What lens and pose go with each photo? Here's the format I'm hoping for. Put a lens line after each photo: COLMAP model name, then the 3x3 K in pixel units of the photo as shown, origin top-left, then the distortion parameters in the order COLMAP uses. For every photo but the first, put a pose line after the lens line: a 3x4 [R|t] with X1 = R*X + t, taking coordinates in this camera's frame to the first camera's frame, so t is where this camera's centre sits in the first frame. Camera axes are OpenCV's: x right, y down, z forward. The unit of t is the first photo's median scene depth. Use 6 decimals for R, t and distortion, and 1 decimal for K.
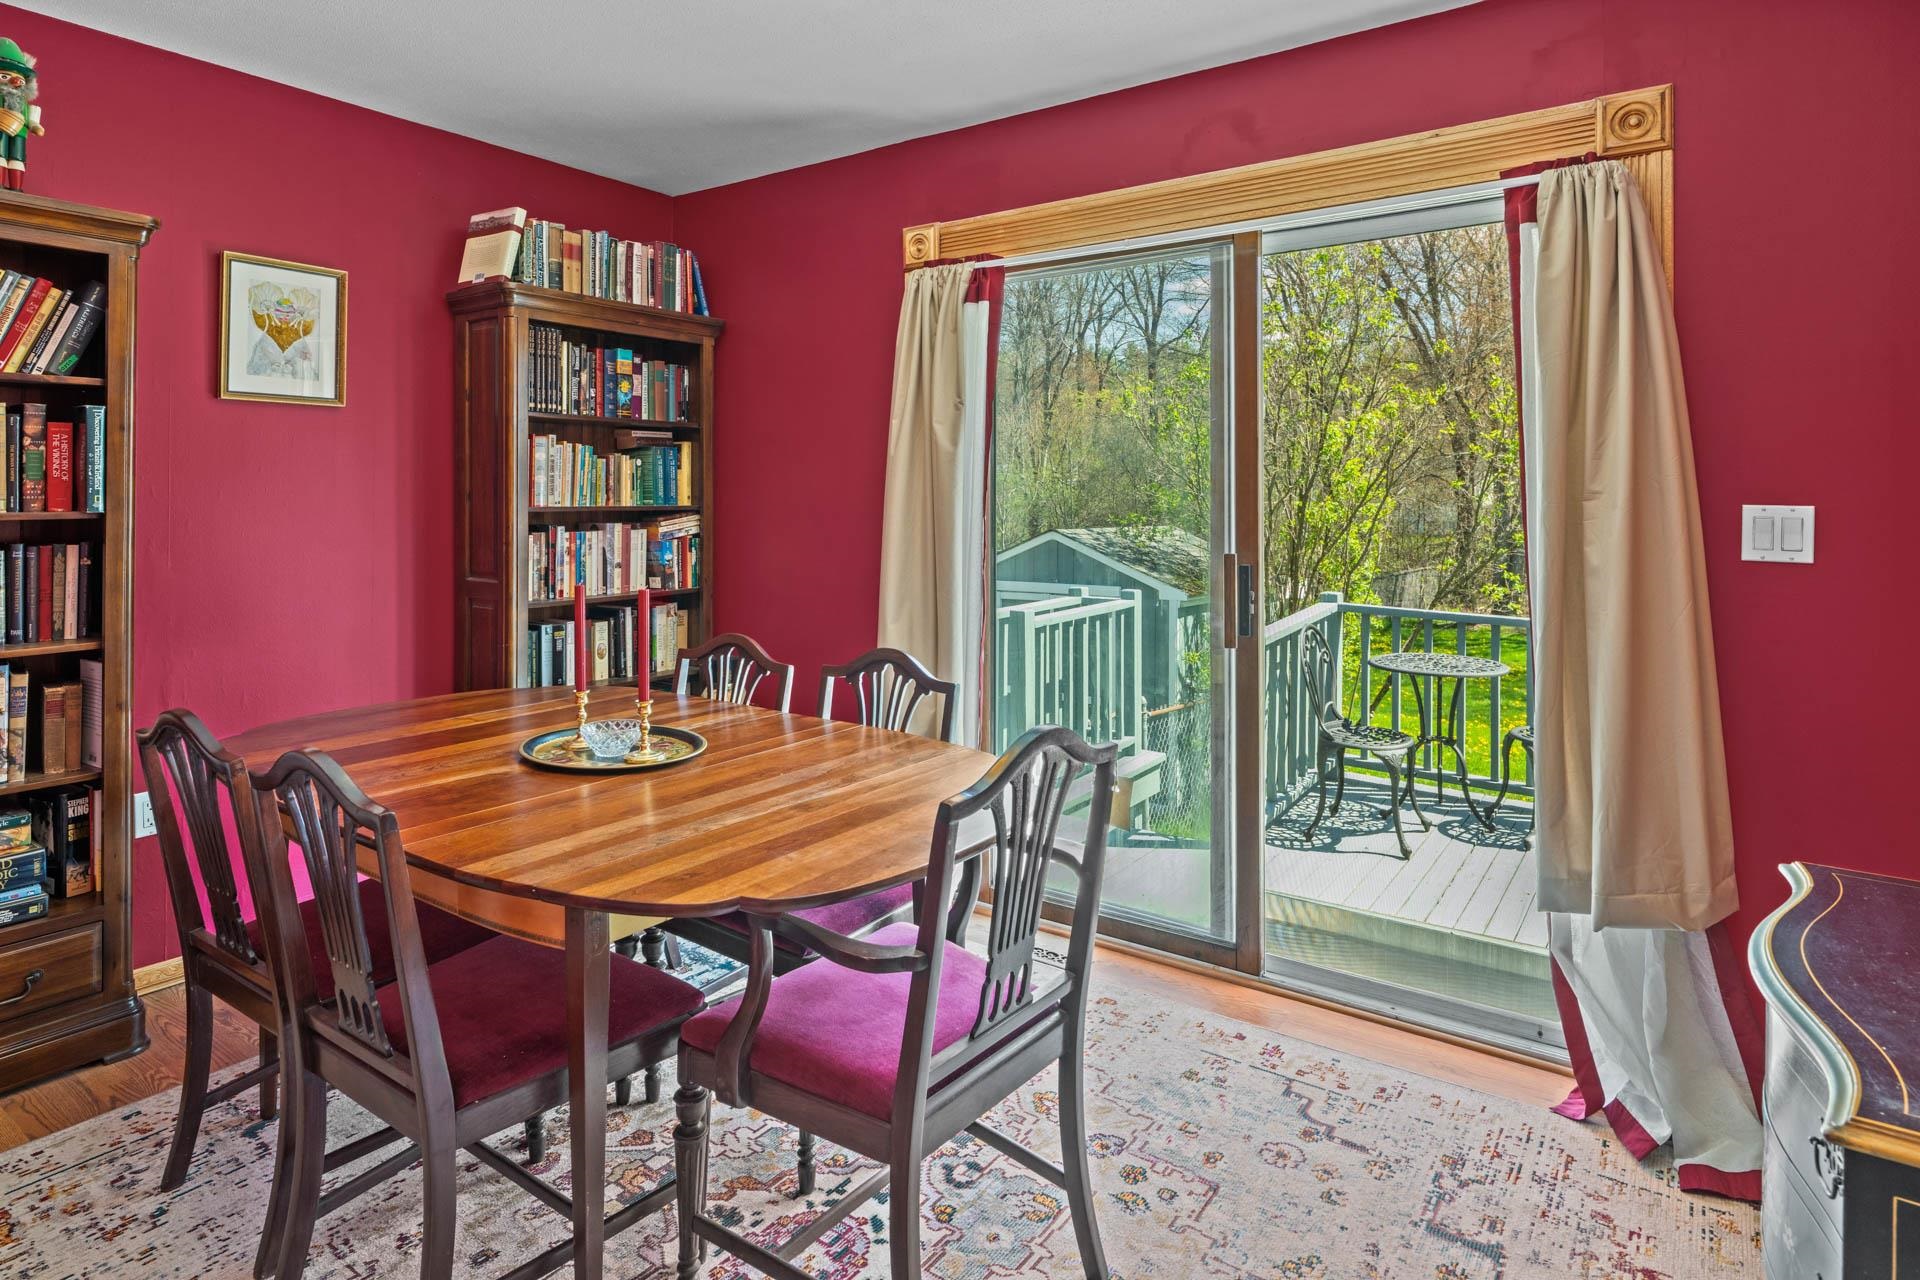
lens RADIAL K [[1070.7, 0, 974.9], [0, 1070.7, 502.7], [0, 0, 1]] dist [-0.002170, -0.001134]
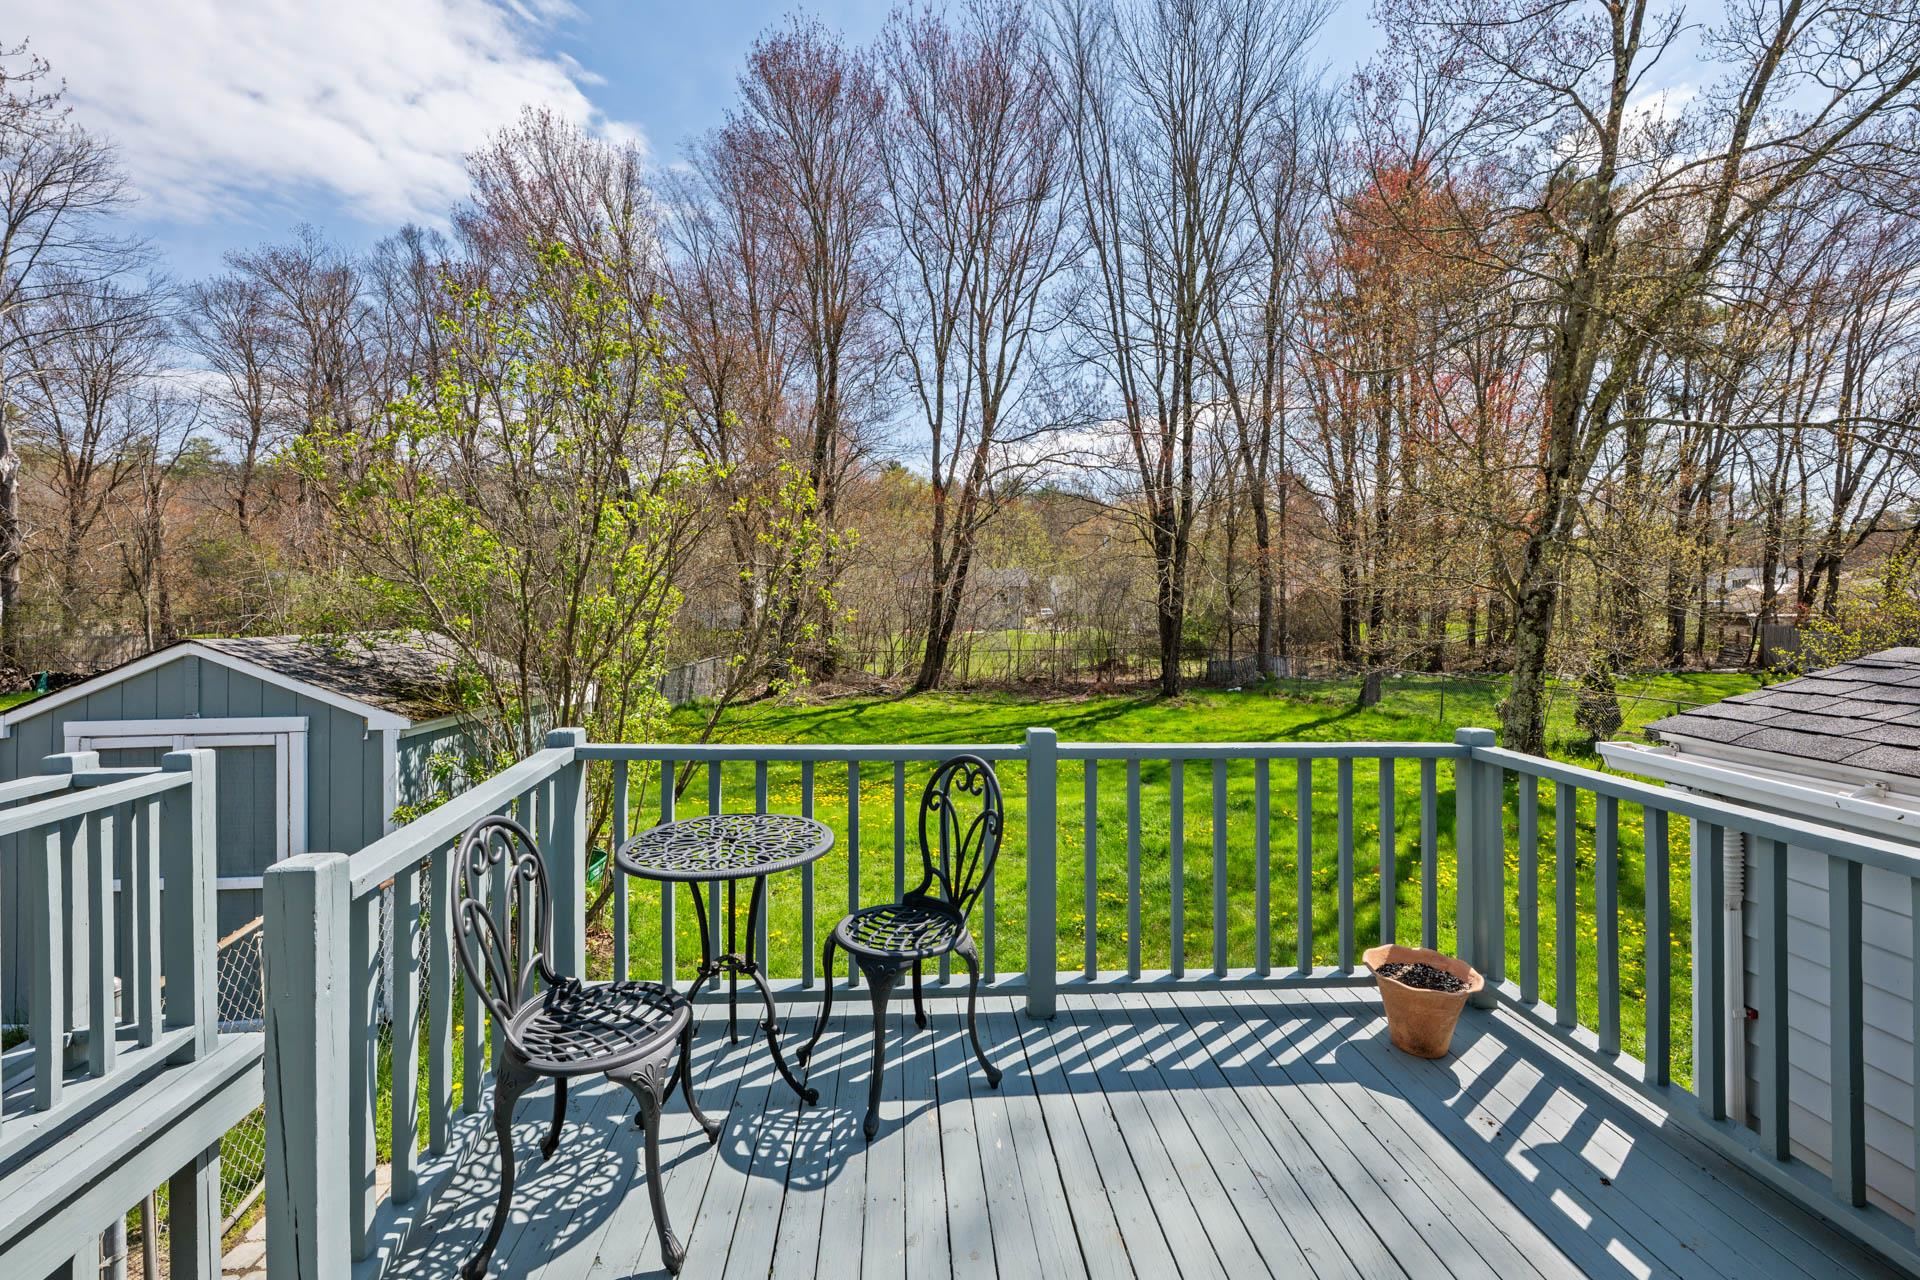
lens RADIAL K [[795.8, 0, 939.7], [0, 795.8, 610.7], [0, 0, 1]] dist [-0.004440, -0.001881]
pose [[0.784540, -0.015004, 0.619897, 0.197973], [0.011652, 0.999887, 0.009455, 0.011020], [-0.619969, -0.000195, 0.784626, 0.452919]]
